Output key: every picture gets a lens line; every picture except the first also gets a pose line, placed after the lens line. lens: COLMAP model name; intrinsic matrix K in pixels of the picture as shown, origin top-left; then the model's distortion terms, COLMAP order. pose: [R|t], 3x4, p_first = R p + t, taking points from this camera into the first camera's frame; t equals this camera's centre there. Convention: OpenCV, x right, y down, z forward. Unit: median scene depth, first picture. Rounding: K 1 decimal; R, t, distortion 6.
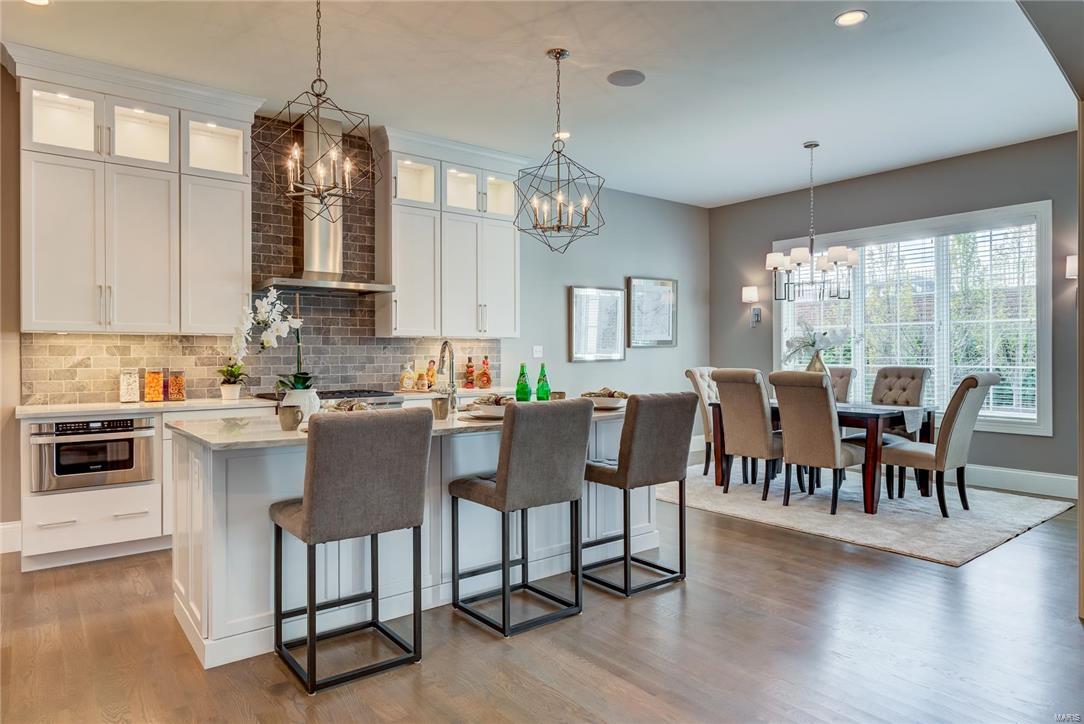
lens RADIAL K [[669.3, 0, 534.8], [0, 669.3, 358.7], [0, 0, 1]] dist [-0.000688, -0.000360]
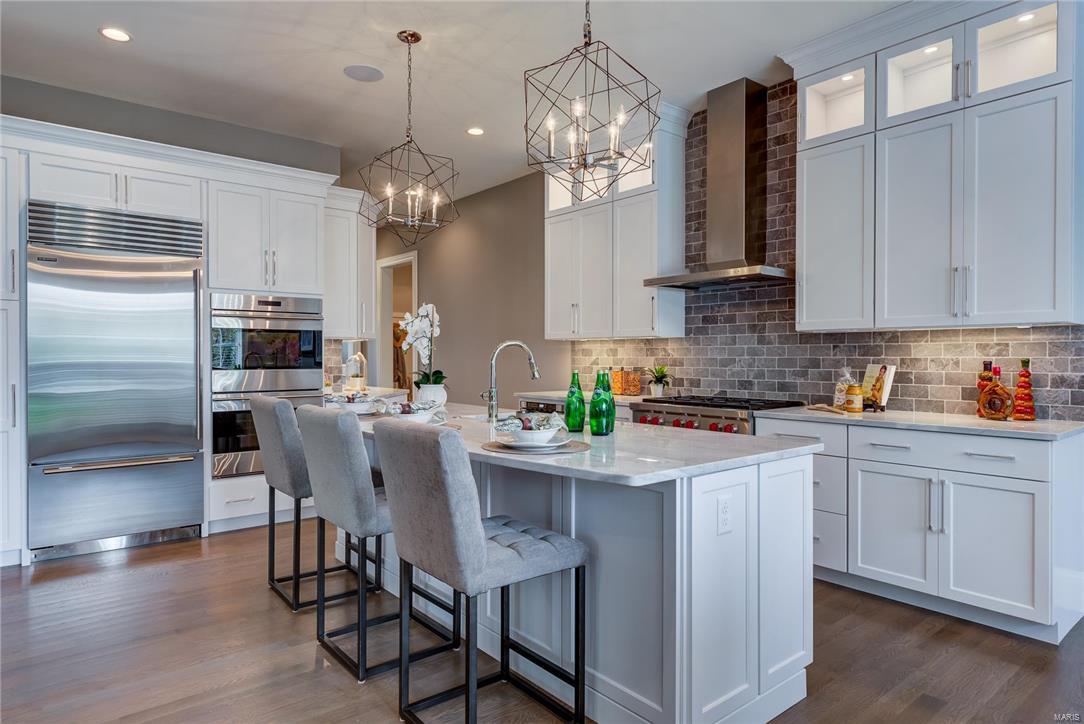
lens RADIAL K [[625.4, 0, 539.0], [0, 625.4, 355.9], [0, 0, 1]] dist [0.000567, 0.001080]
pose [[0.030267, 0.013035, -0.999457, 0.466260], [0.005286, 0.999899, 0.013201, -0.018213], [0.999528, -0.005683, 0.030195, 0.696761]]
